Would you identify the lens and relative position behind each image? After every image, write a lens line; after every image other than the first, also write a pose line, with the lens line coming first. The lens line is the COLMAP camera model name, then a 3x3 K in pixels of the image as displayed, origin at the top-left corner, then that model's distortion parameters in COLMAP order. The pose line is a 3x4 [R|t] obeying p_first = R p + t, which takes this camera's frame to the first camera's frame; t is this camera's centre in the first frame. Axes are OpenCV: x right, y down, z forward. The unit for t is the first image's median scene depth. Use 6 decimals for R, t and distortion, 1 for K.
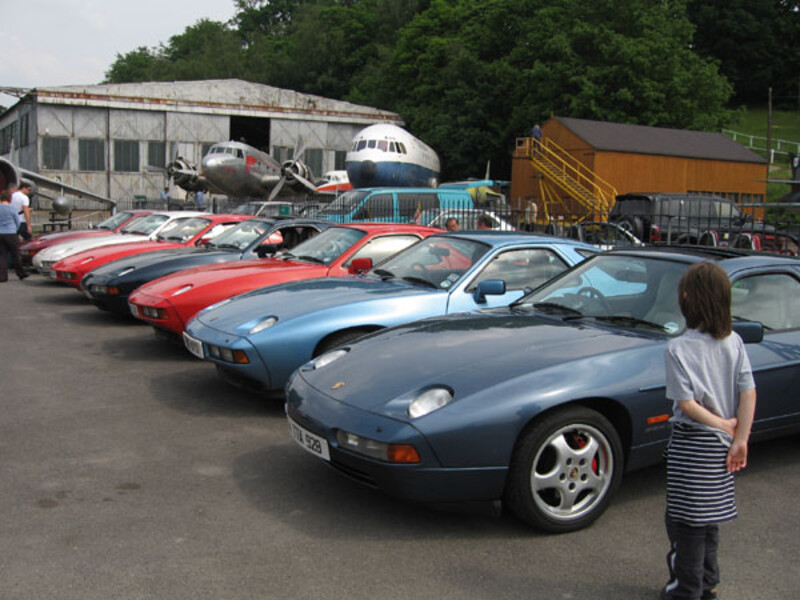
lens RADIAL K [[903.4, 0, 400.0], [0, 903.4, 300.0], [0, 0, 1]] dist [-0.091429, 0.043626]
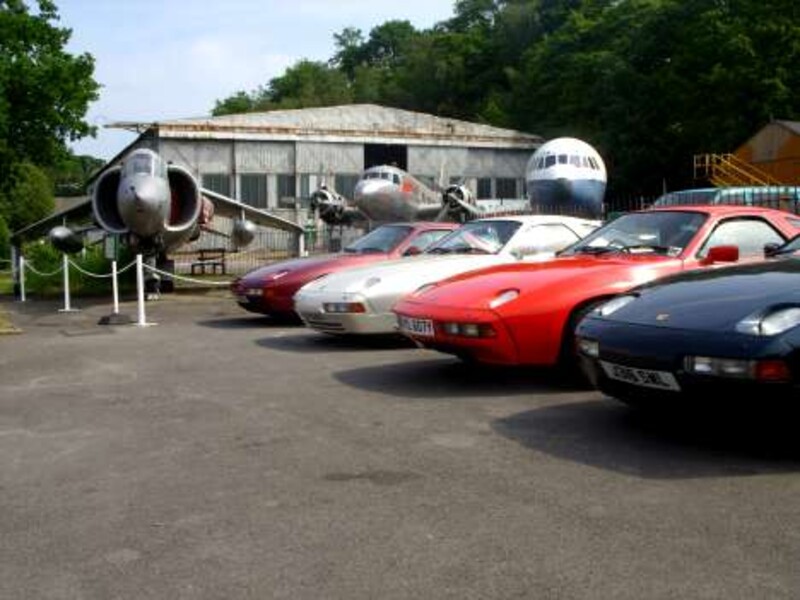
lens RADIAL K [[895.5, 0, 400.0], [0, 895.5, 300.0], [0, 0, 1]] dist [-0.158437, 0.172946]
pose [[0.995497, -0.031326, -0.089470, -0.078569], [0.027259, 0.998555, -0.046314, -0.004681], [0.090791, 0.043667, 0.994912, 0.113998]]
